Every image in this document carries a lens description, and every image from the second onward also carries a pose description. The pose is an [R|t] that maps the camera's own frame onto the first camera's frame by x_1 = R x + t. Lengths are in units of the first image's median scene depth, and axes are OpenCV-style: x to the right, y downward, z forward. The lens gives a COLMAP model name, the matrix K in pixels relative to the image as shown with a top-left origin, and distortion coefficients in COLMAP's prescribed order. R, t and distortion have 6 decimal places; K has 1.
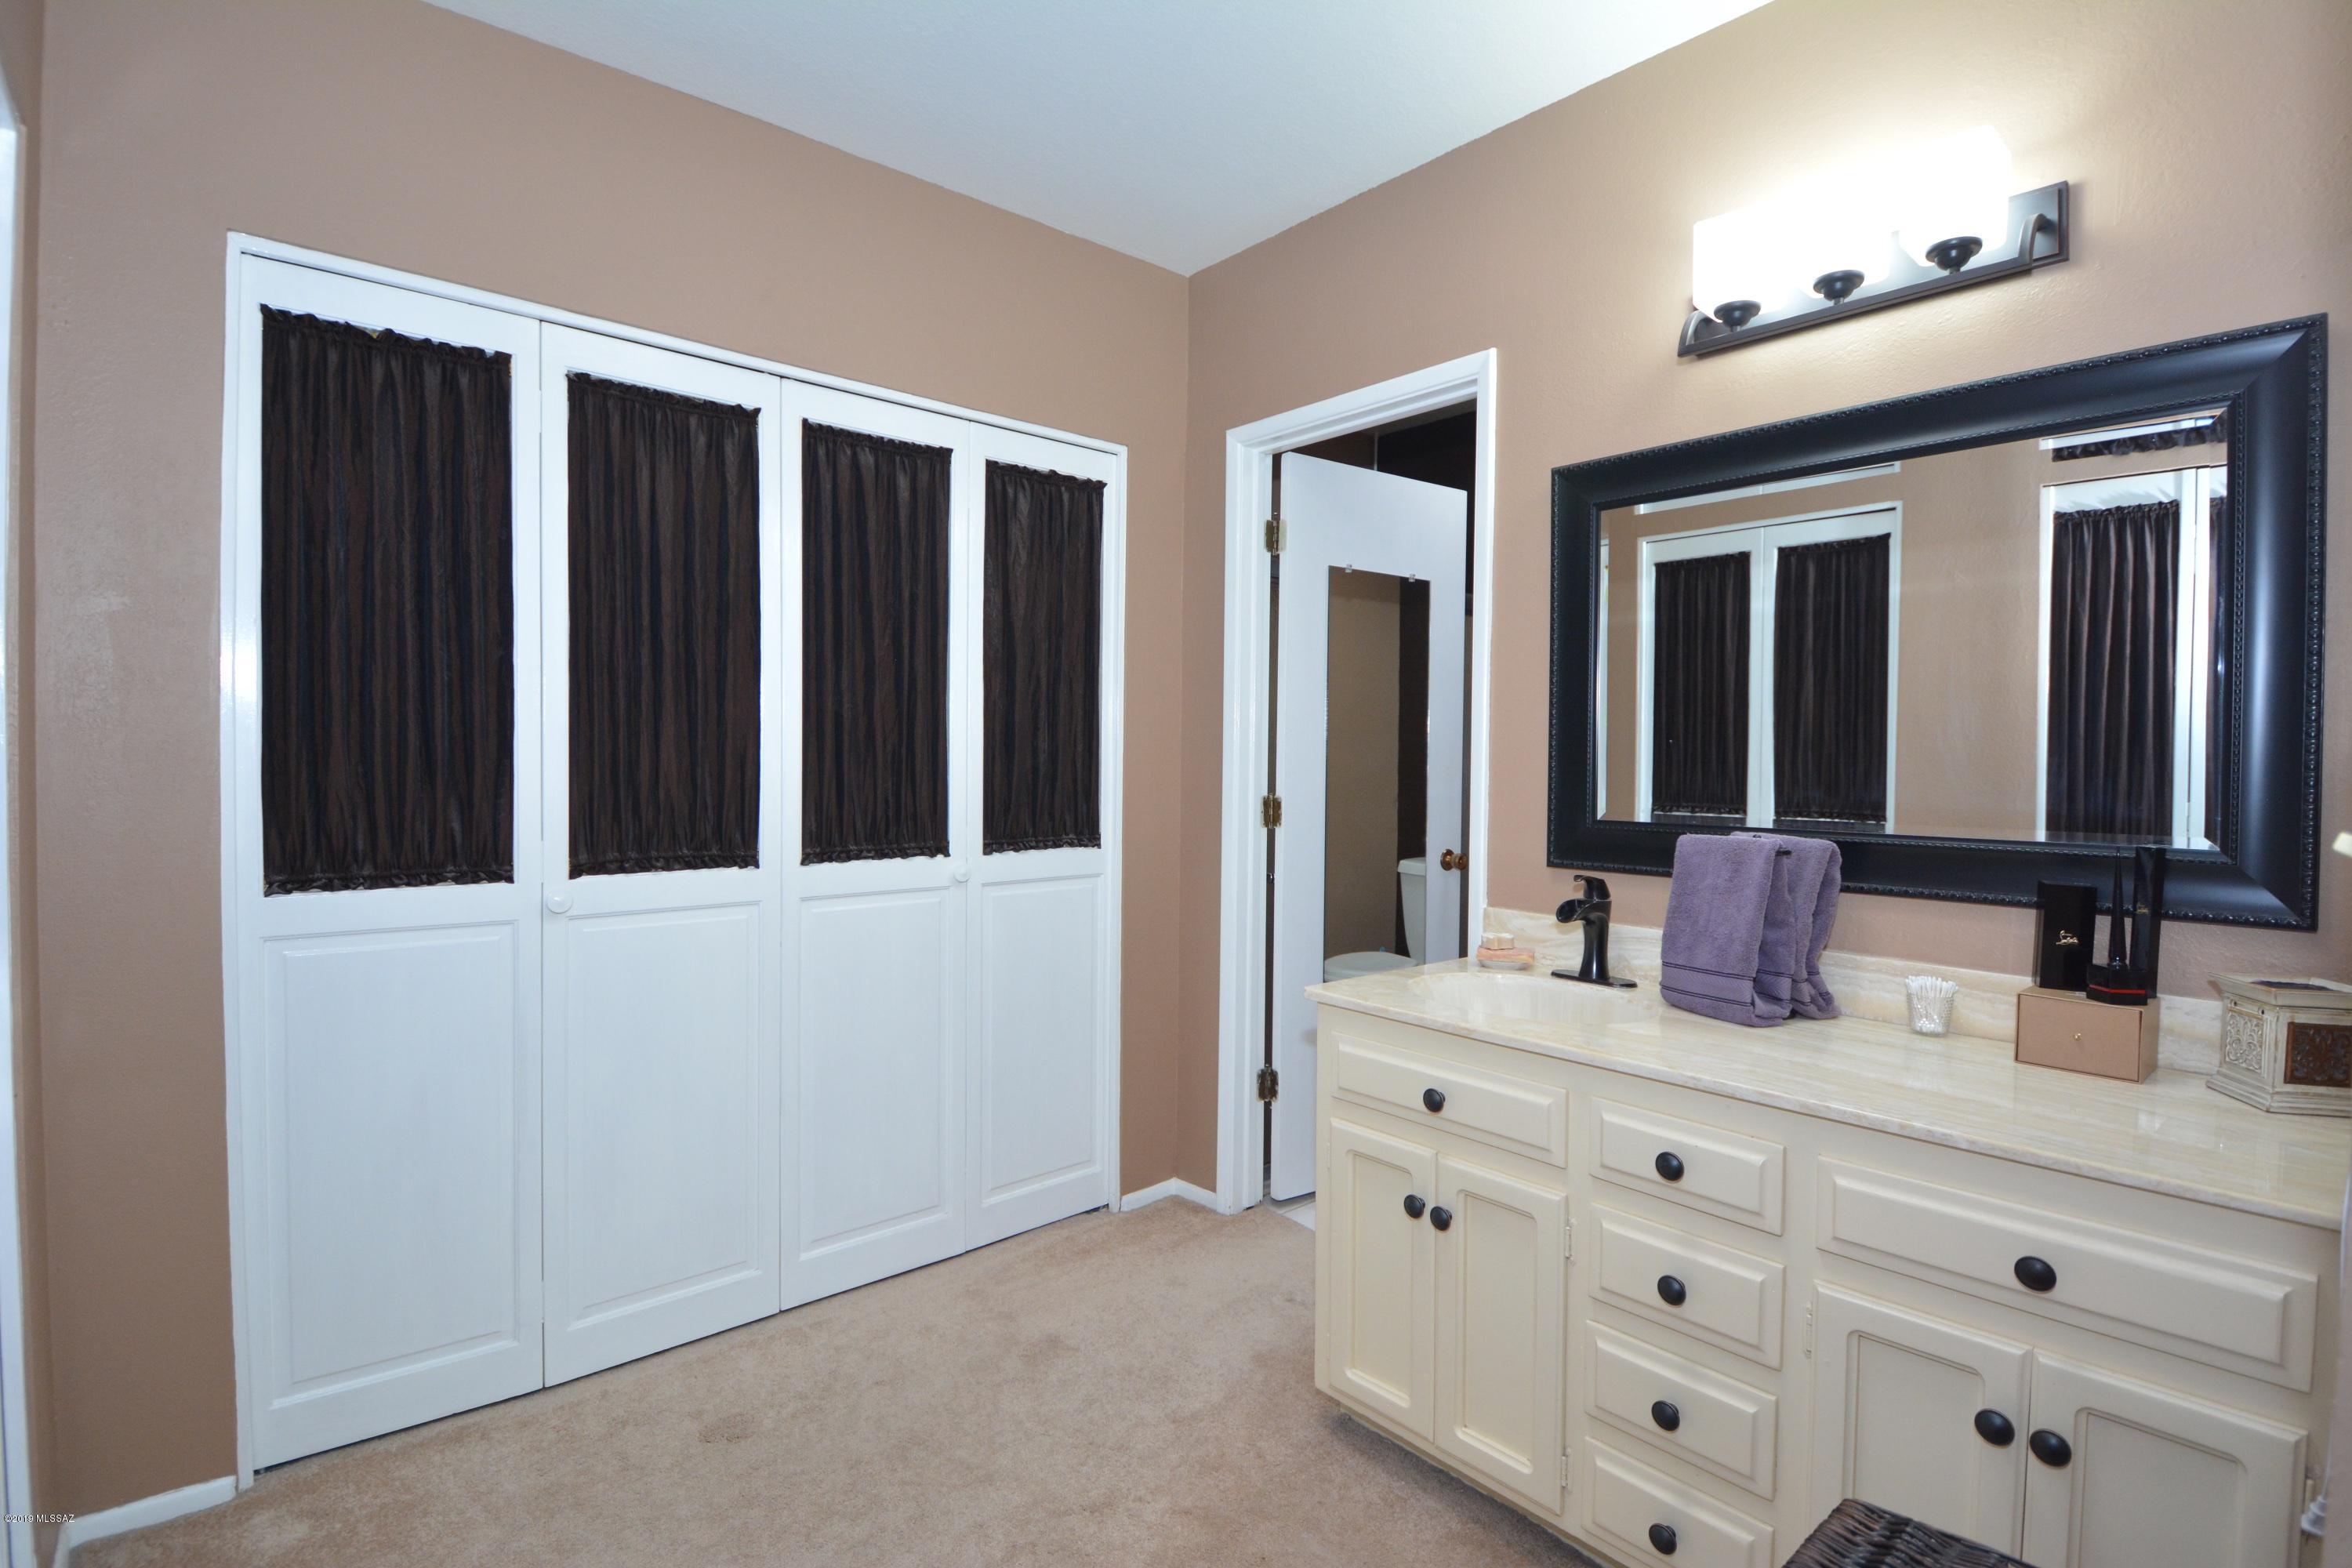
lens RADIAL K [[1129.6, 0, 1185.2], [0, 1129.6, 775.6], [0, 0, 1]] dist [-0.004468, -0.000306]
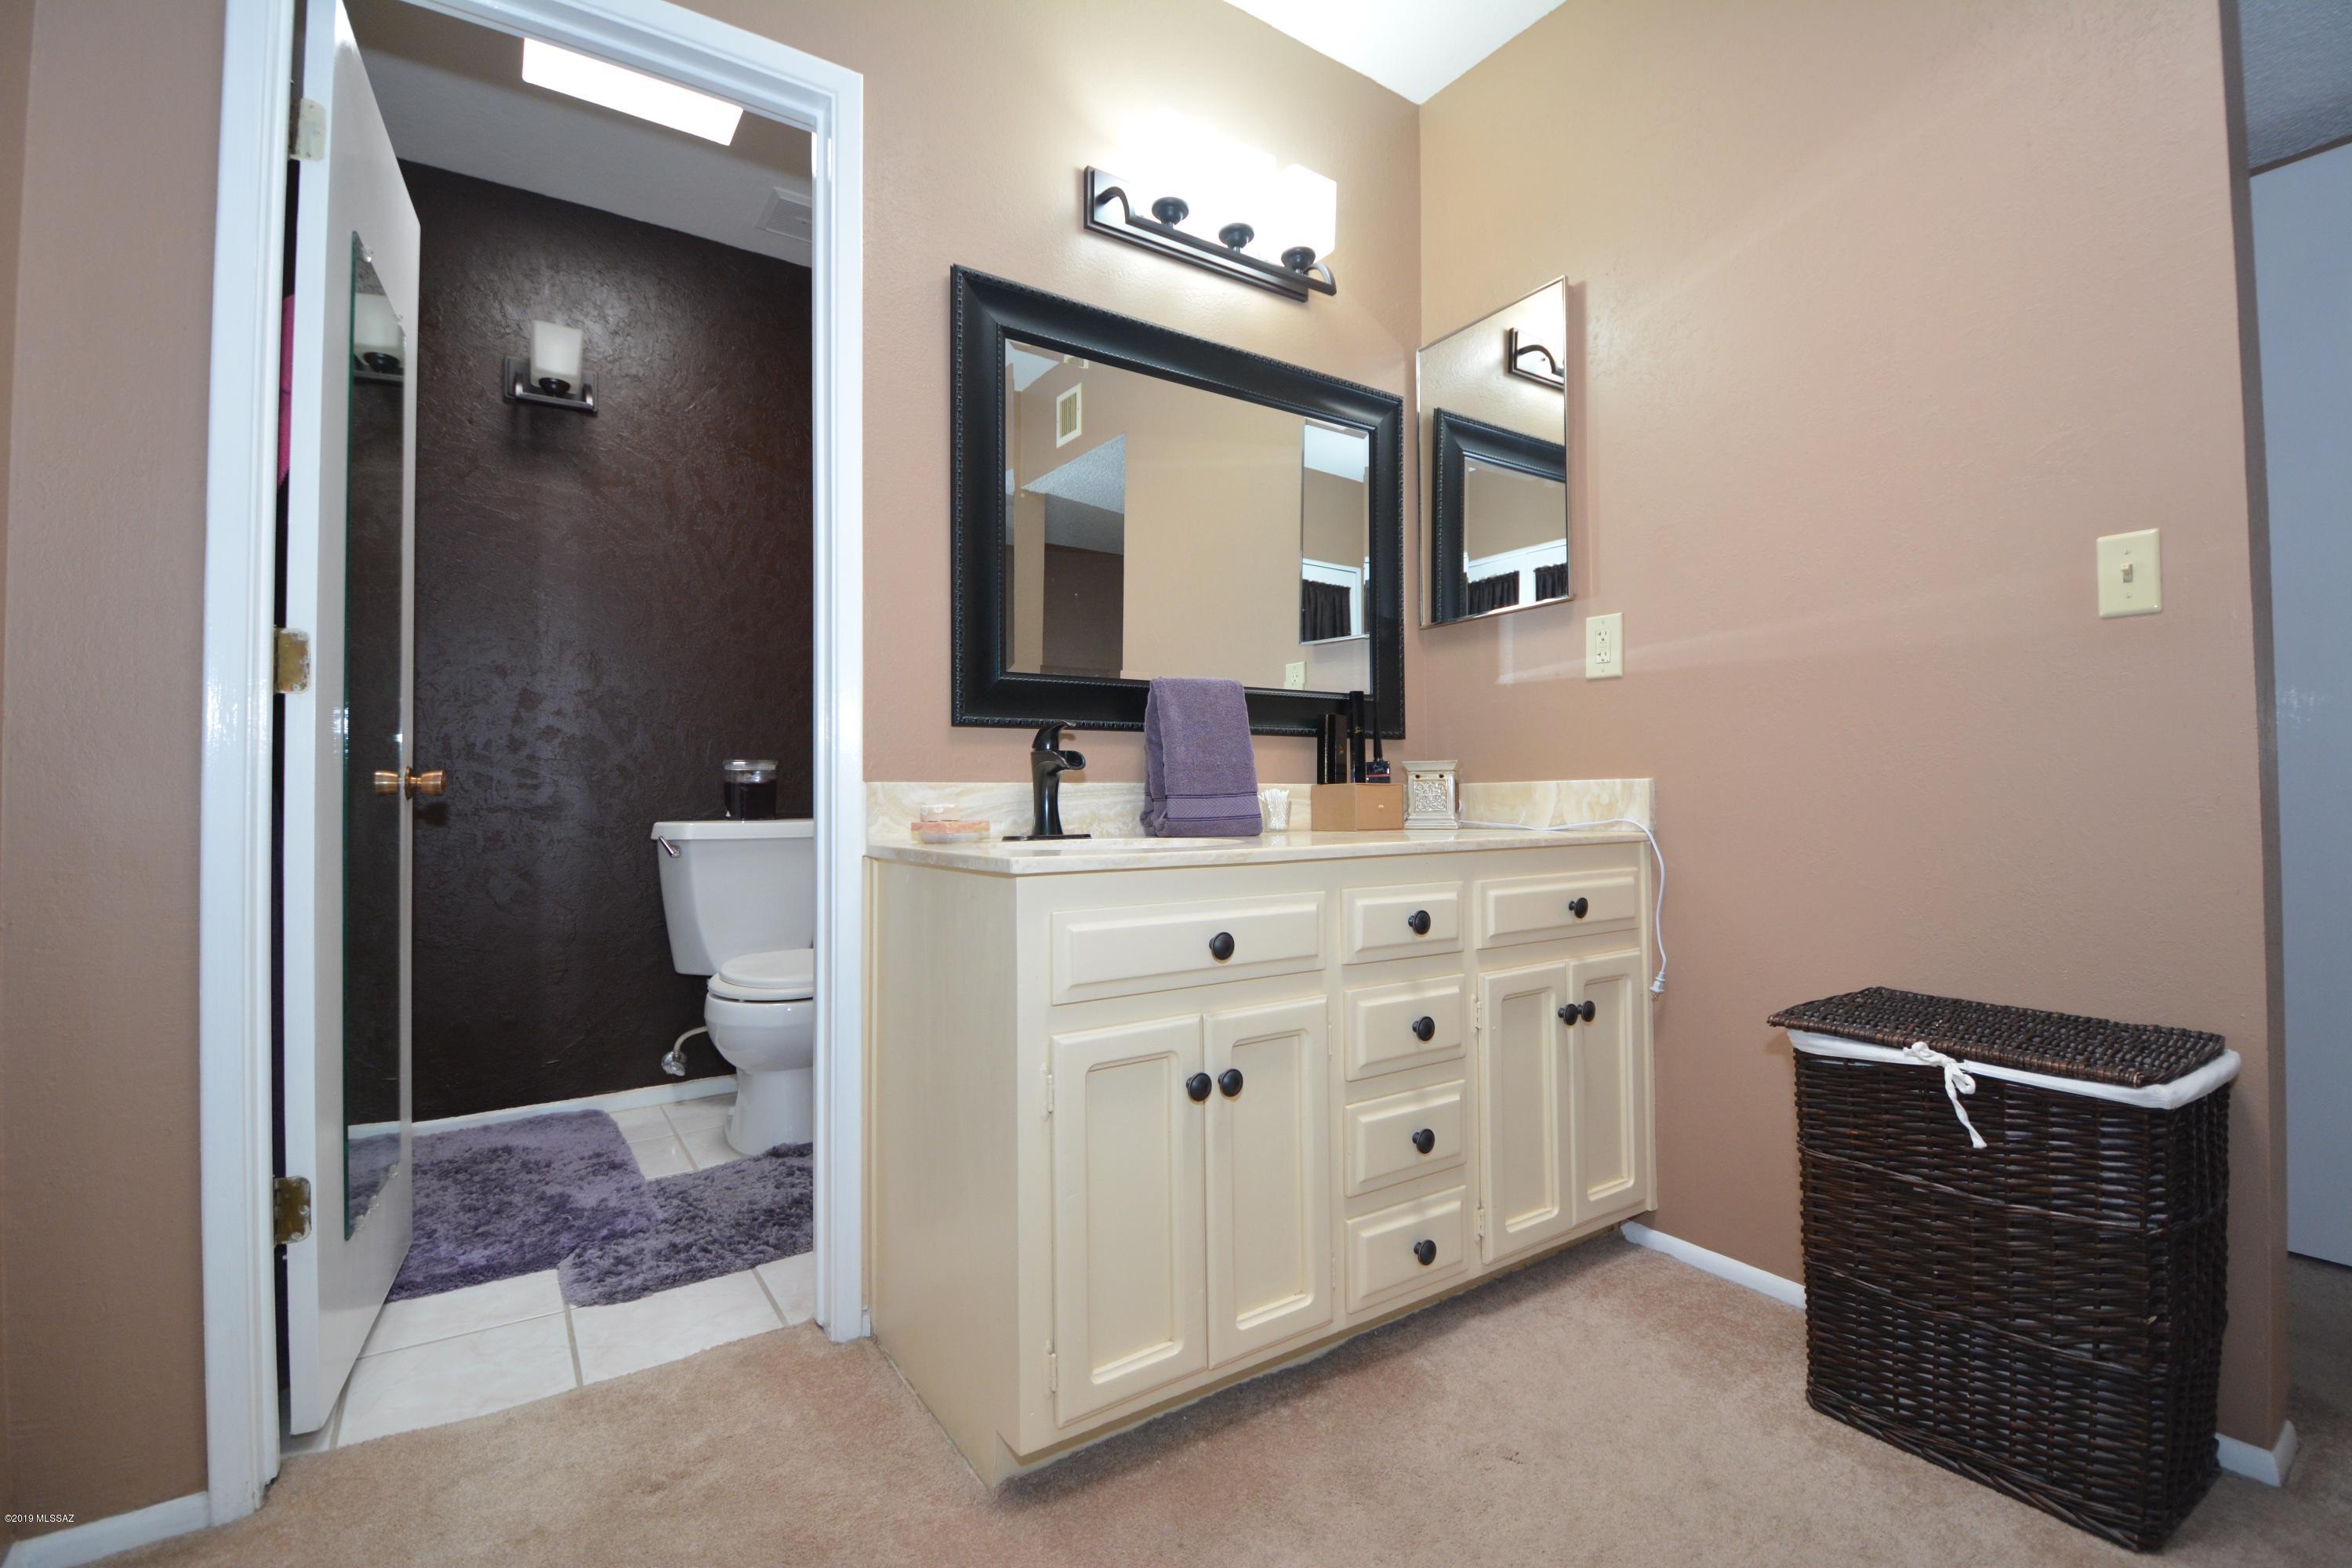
lens RADIAL K [[1026.8, 0, 1183.5], [0, 1026.8, 791.5], [0, 0, 1]] dist [-0.013376, -0.007875]
pose [[0.109276, 0.003326, 0.994006, -0.537829], [0.028733, 0.999566, -0.006503, 0.177495], [-0.993596, 0.029272, 0.109133, 0.940570]]
